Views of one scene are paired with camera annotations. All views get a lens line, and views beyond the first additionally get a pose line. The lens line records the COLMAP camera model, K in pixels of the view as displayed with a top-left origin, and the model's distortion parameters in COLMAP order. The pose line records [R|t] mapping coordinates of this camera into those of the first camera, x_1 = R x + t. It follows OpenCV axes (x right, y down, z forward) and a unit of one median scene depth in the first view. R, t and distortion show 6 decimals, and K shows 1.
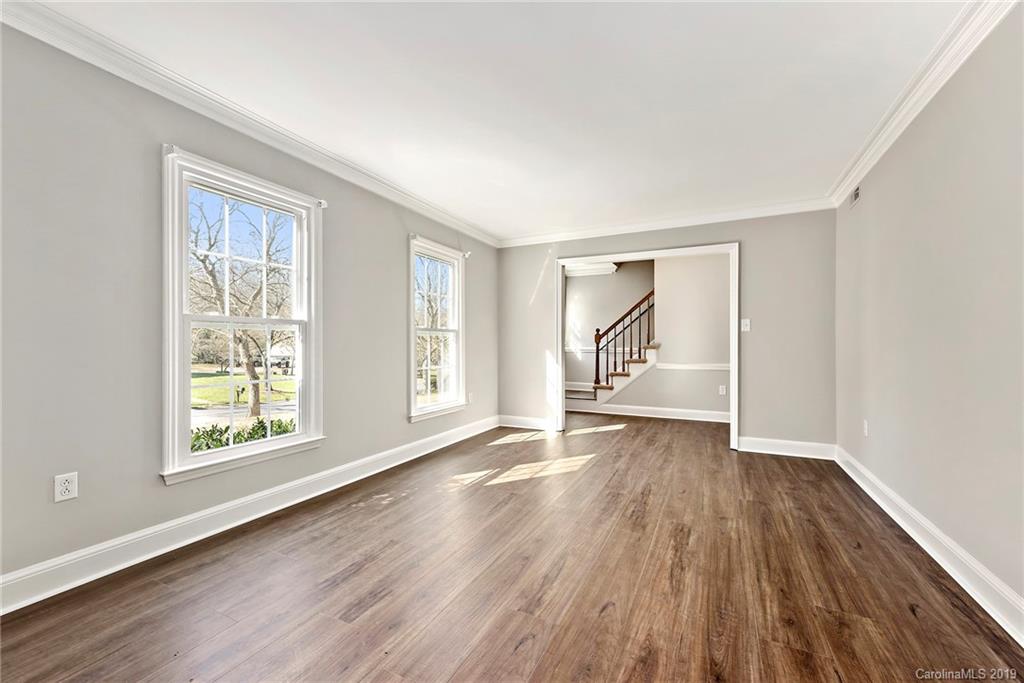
lens RADIAL K [[417.9, 0, 512.0], [0, 417.9, 341.5], [0, 0, 1]] dist [0.024780, 0.000077]
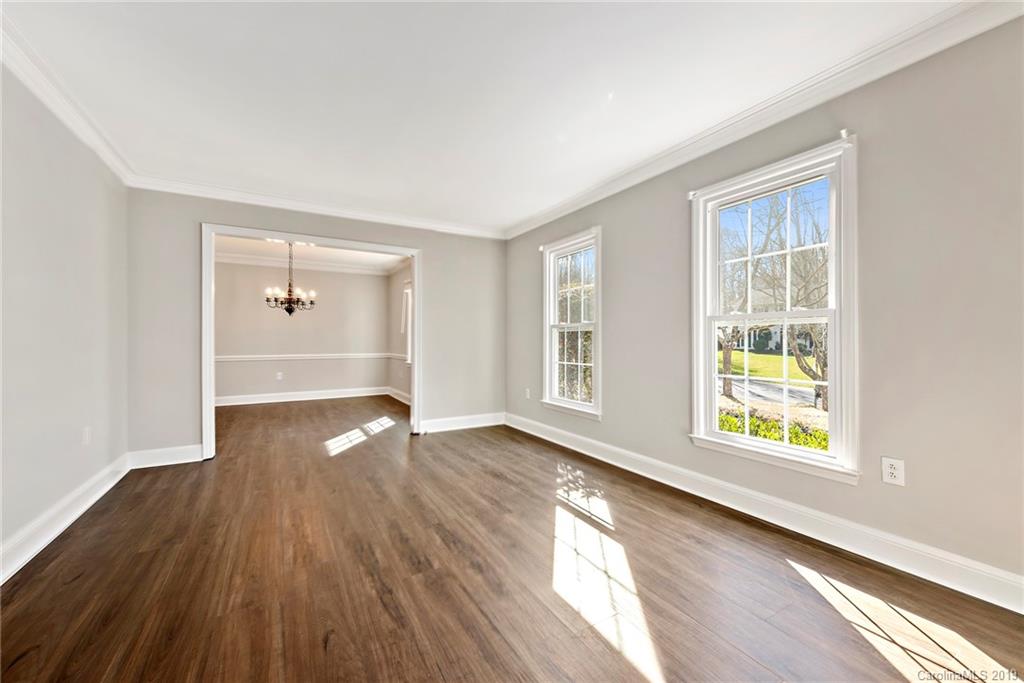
lens RADIAL K [[406.8, 0, 512.0], [0, 406.8, 341.5], [0, 0, 1]] dist [0.004168, -0.000091]
pose [[-0.558306, -0.000663, -0.829635, 0.774843], [0.001297, 0.999998, -0.001671, 0.017671], [0.829634, -0.002009, -0.558304, 1.646261]]
